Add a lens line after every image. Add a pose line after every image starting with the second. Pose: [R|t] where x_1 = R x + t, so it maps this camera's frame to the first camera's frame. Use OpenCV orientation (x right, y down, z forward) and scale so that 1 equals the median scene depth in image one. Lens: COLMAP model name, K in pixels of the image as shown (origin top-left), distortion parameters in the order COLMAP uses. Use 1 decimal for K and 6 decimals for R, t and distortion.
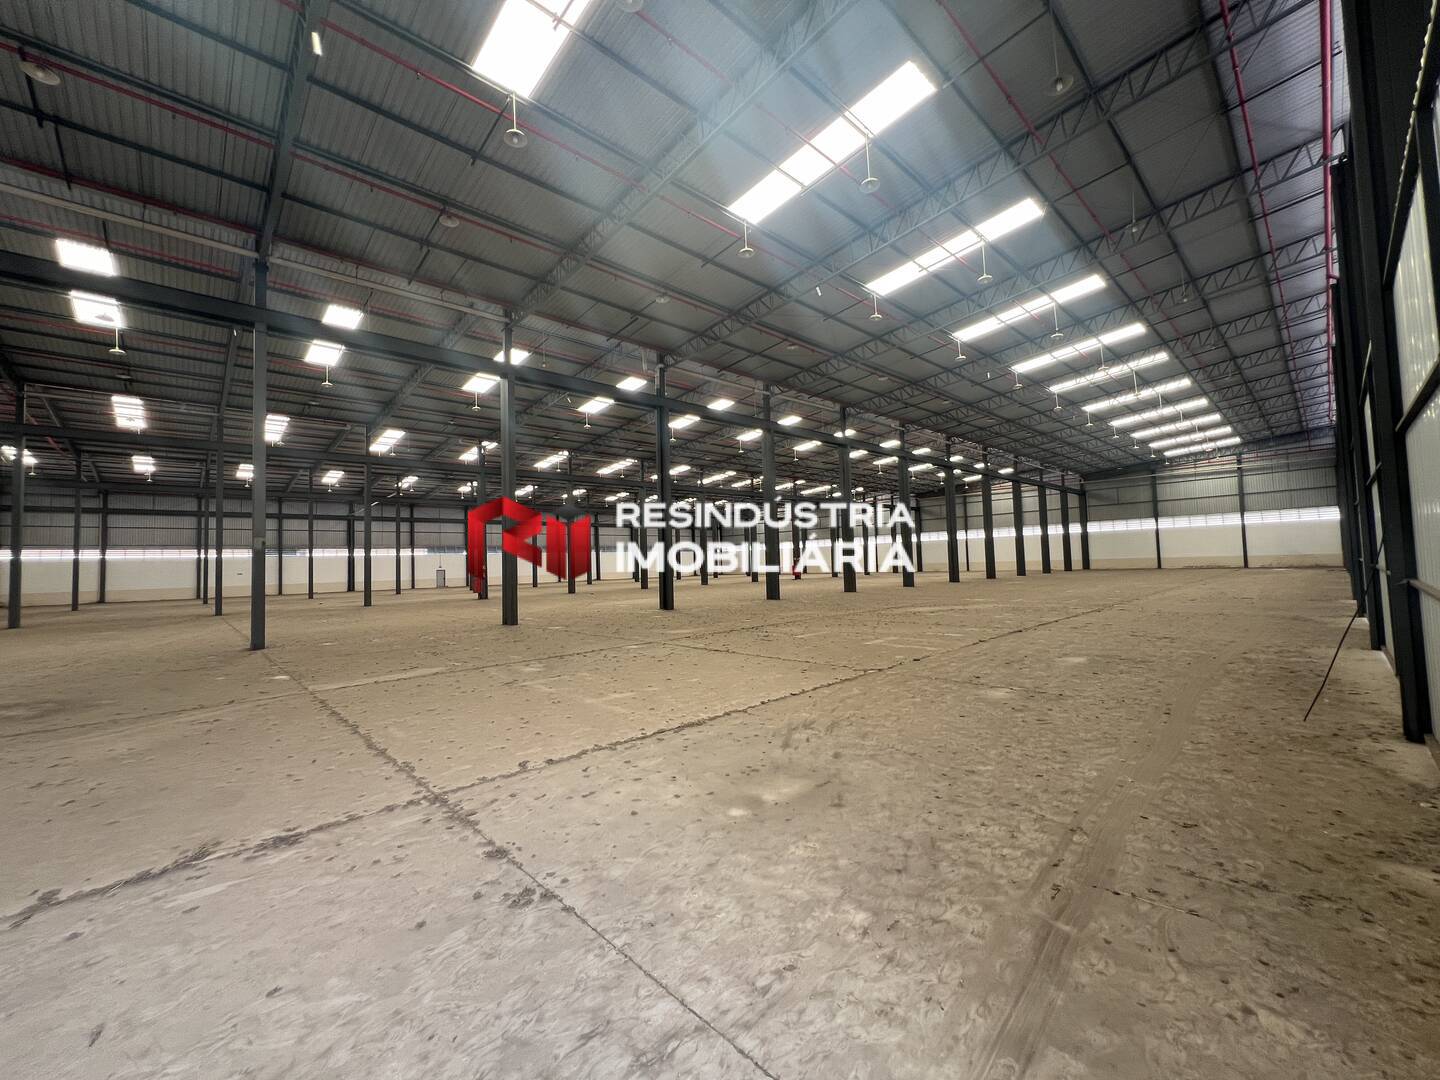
lens RADIAL K [[576.0, 0, 716.8], [0, 576.0, 536.4], [0, 0, 1]] dist [-0.003204, 0.001192]
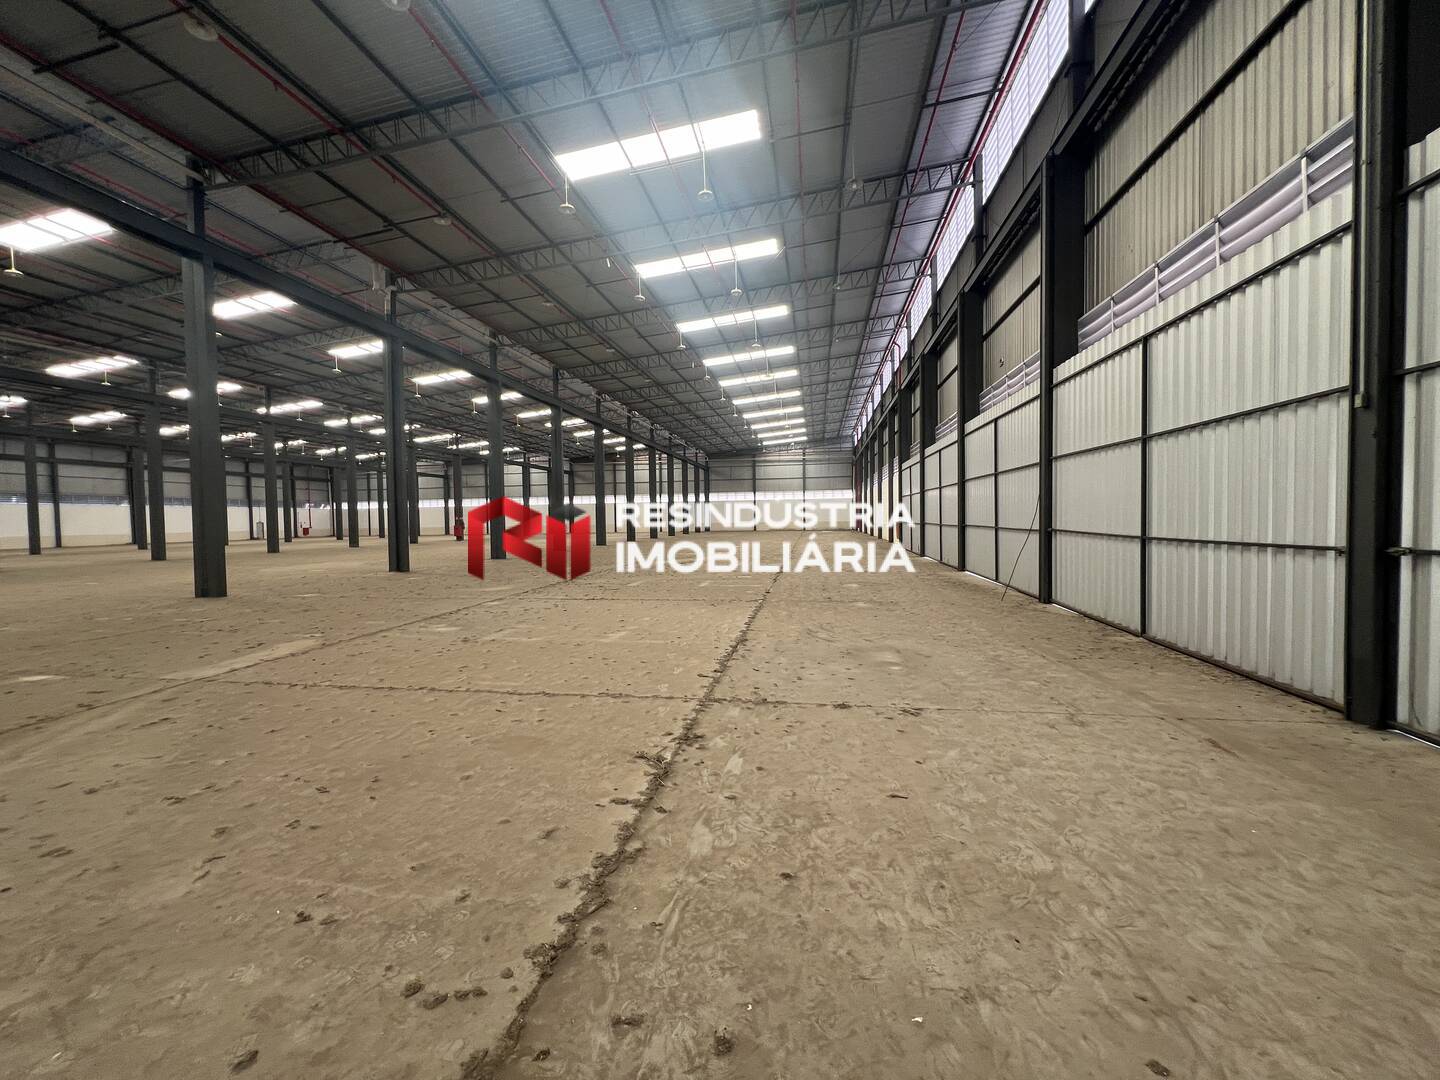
lens RADIAL K [[576.0, 0, 717.4], [0, 576.0, 536.9], [0, 0, 1]] dist [-0.003204, 0.001192]
pose [[0.798520, -0.001799, 0.601966, -0.338342], [-0.037949, 0.997856, 0.053323, 0.012026], [-0.600771, -0.065424, 0.796740, 0.010870]]
